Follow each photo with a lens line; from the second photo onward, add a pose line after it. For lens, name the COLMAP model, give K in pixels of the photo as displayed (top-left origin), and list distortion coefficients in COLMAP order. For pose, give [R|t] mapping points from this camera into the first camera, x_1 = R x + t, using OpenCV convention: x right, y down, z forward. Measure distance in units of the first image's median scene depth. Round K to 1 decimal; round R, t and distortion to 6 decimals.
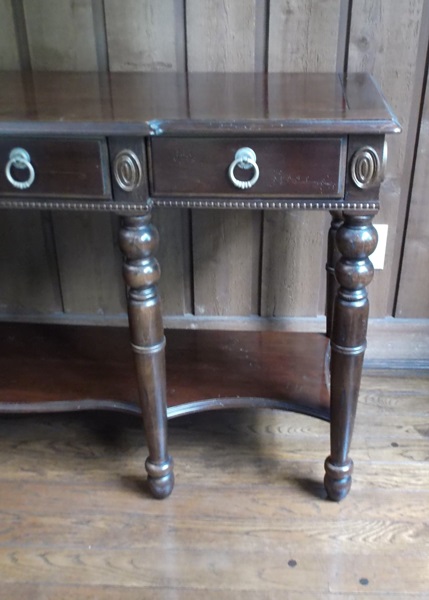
lens RADIAL K [[668.7, 0, 214.5], [0, 668.7, 300.0], [0, 0, 1]] dist [-0.007037, -0.014938]
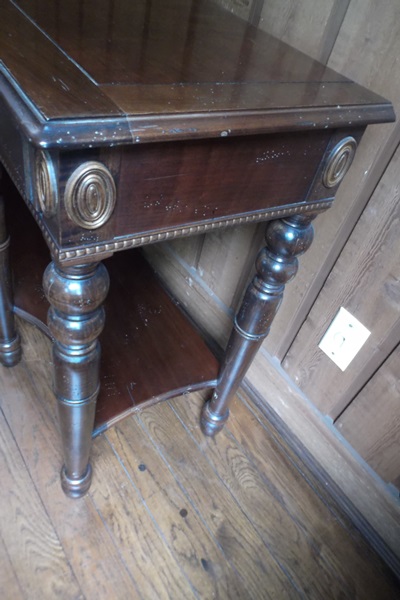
lens RADIAL K [[443.6, 0, 200.0], [0, 443.6, 300.0], [0, 0, 1]] dist [-0.000878, -0.000574]
pose [[0.600047, 0.650776, -0.465224, 0.403679], [-0.543543, 0.758368, 0.359775, -0.245648], [0.586945, 0.036987, 0.808782, 0.560211]]
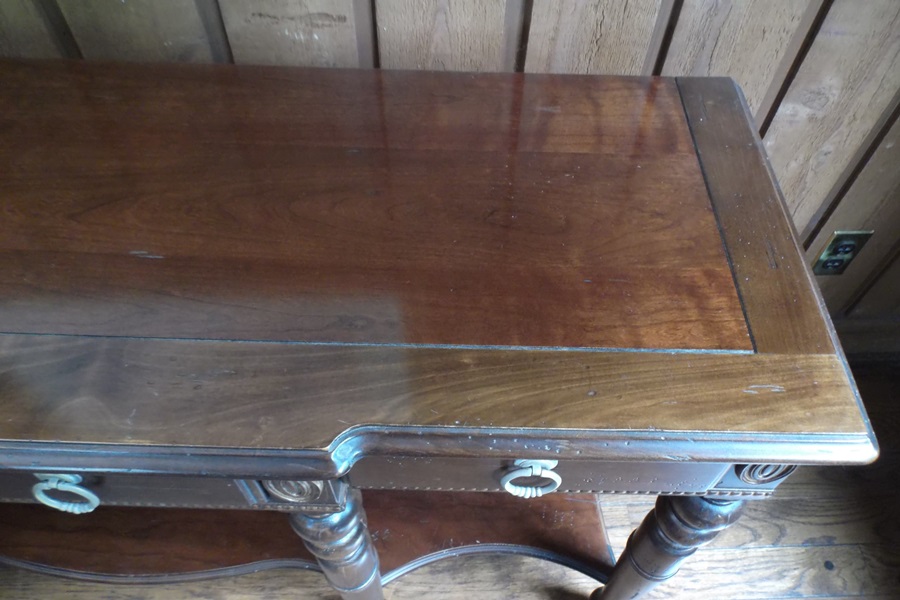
lens RADIAL K [[665.5, 0, 450.0], [0, 665.5, 300.0], [0, 0, 1]] dist [-0.000878, -0.000574]
pose [[0.996646, -0.046558, 0.067293, -0.029499], [0.013015, 0.902085, 0.431362, -0.390109], [-0.080787, -0.429040, 0.899666, 0.450960]]
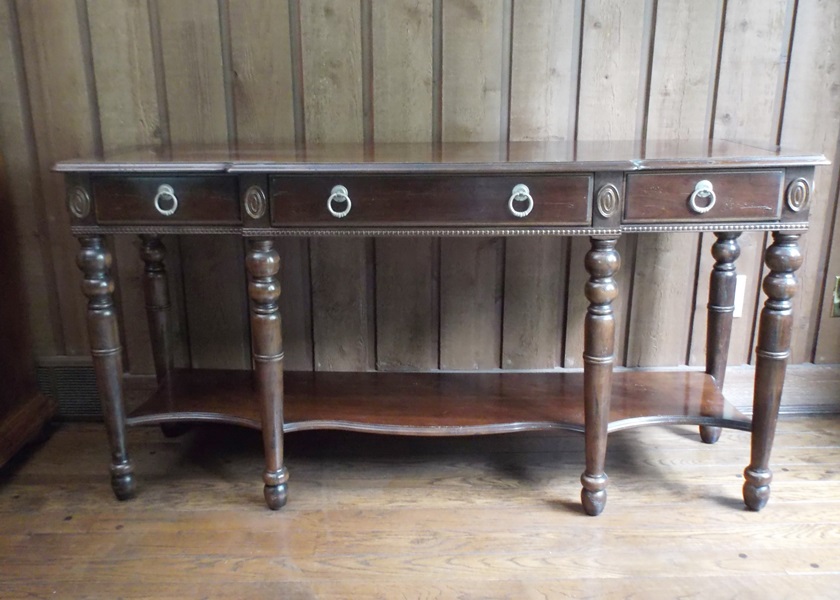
lens RADIAL K [[763.3, 0, 401.1], [0, 763.3, 299.2], [0, 0, 1]] dist [0.007778, -0.012034]
pose [[0.998483, -0.018060, 0.052012, -0.437779], [0.028336, 0.978518, -0.204206, 0.195899], [-0.047206, 0.205370, 0.977545, -0.246465]]
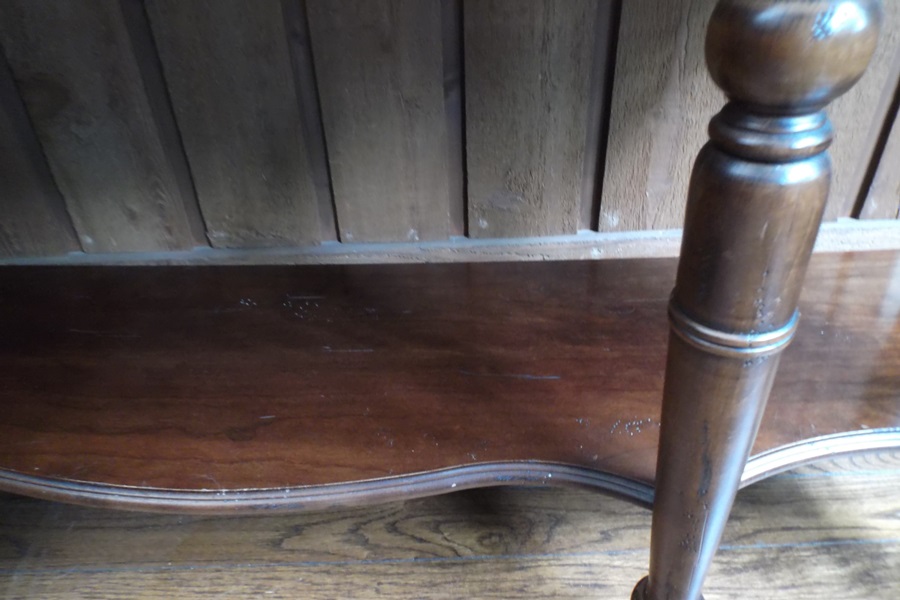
lens RADIAL K [[665.5, 0, 450.0], [0, 665.5, 300.0], [0, 0, 1]] dist [-0.000878, -0.000574]
pose [[0.997620, -0.060650, 0.032789, -0.203428], [0.056765, 0.992457, 0.108658, 0.015987], [-0.039131, -0.106538, 0.993538, 0.617024]]
